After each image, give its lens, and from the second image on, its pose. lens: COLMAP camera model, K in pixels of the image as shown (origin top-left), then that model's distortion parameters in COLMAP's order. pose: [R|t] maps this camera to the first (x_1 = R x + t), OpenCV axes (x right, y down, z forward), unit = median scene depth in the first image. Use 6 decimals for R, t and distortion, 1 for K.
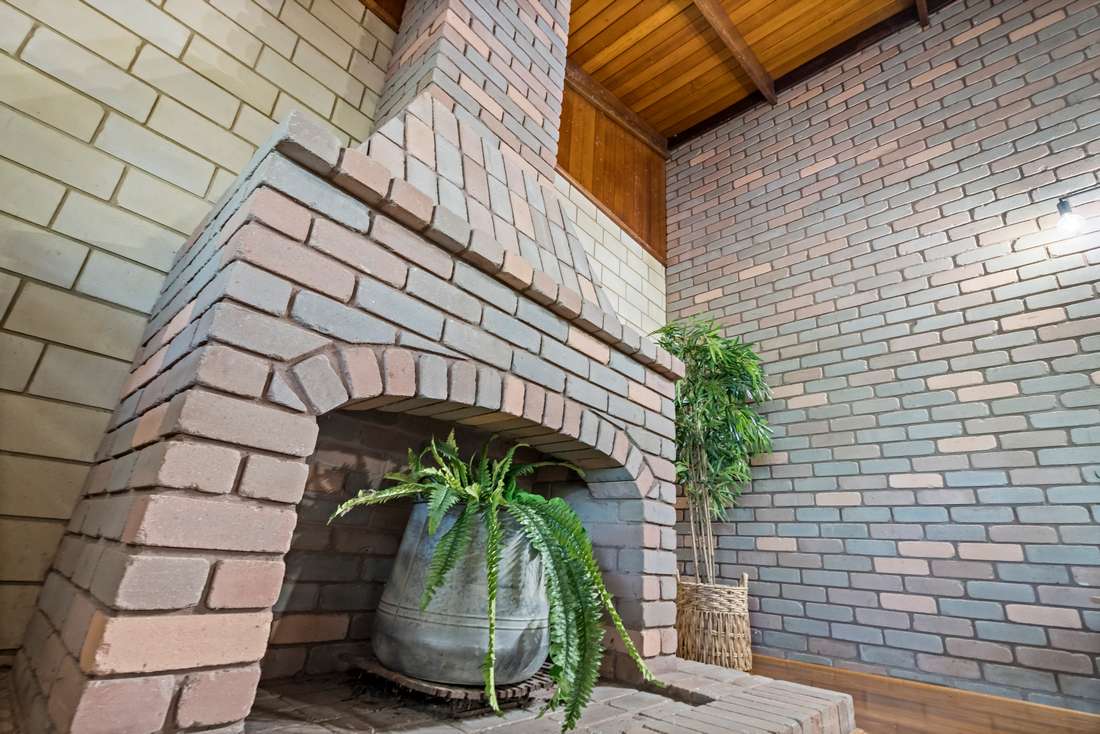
lens RADIAL K [[505.5, 0, 547.4], [0, 505.5, 381.1], [0, 0, 1]] dist [-0.000437, -0.000087]
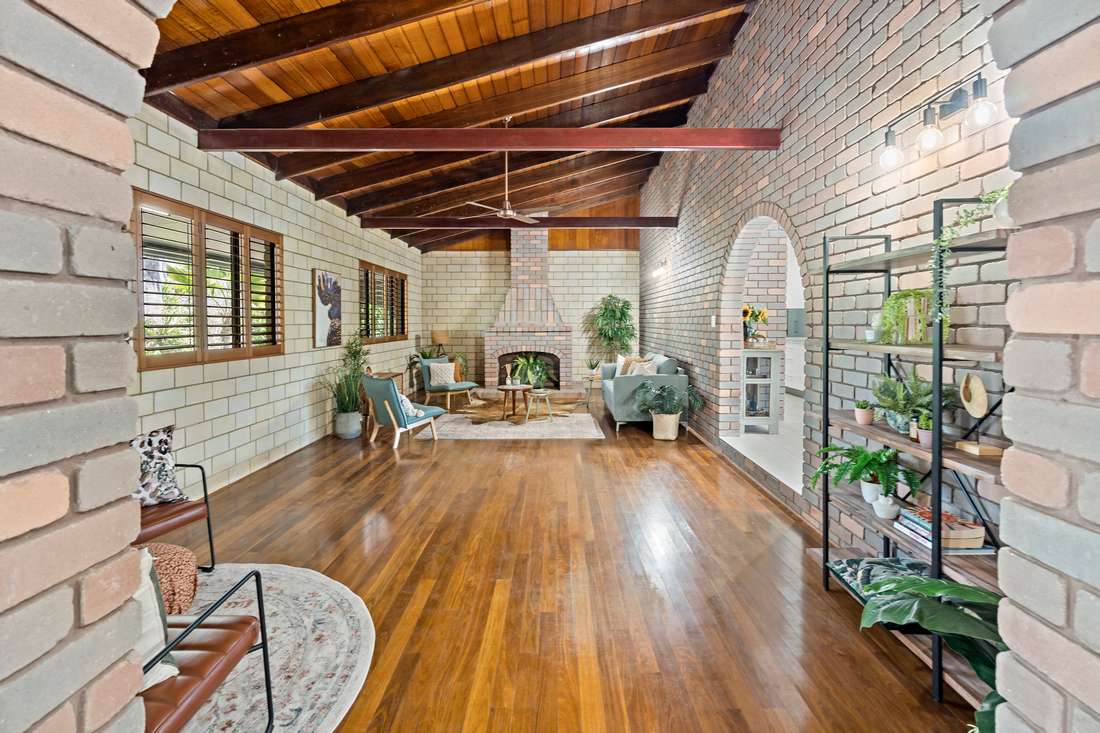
lens RADIAL K [[505.5, 0, 547.4], [0, 505.5, 380.6], [0, 0, 1]] dist [-0.000437, -0.000087]
pose [[0.671664, 0.006283, -0.740829, 4.902905], [0.295079, 0.914956, 0.275289, -1.278944], [0.679556, -0.403505, 0.612689, -2.940647]]
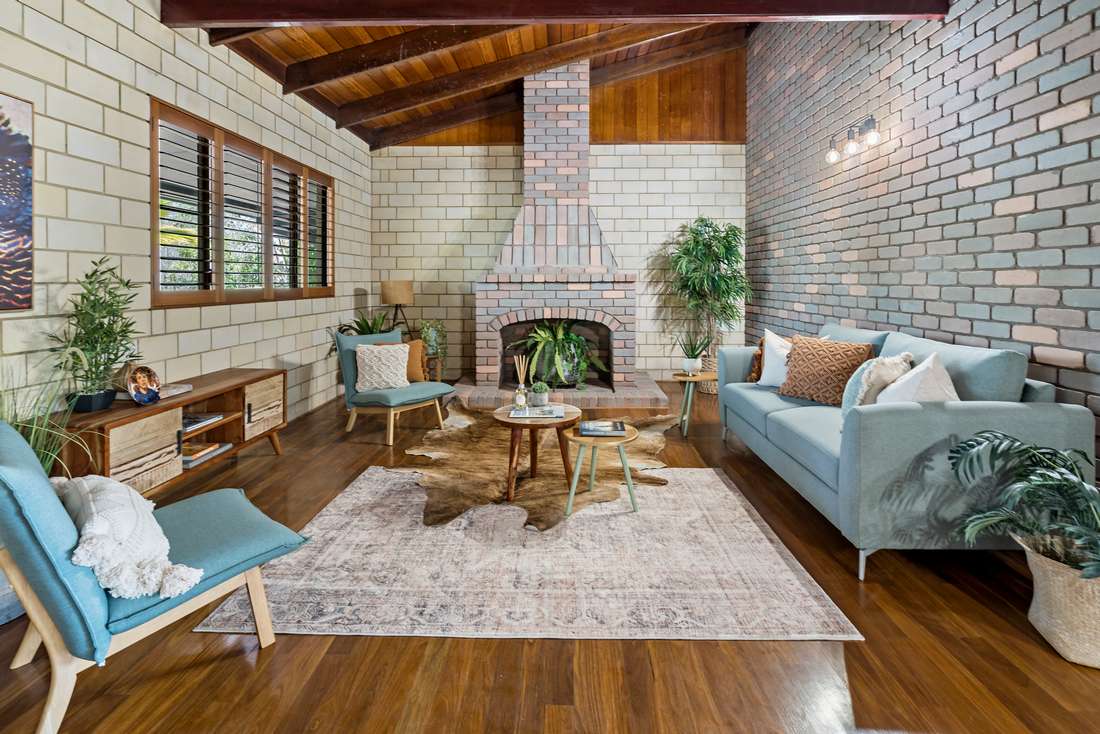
lens RADIAL K [[509.3, 0, 549.0], [0, 509.3, 335.3], [0, 0, 1]] dist [-0.000078, -0.000016]
pose [[0.660974, -0.000908, -0.750408, 2.605634], [0.297385, 0.918439, 0.260831, -0.750493], [0.688967, -0.395563, 0.607334, -1.248846]]
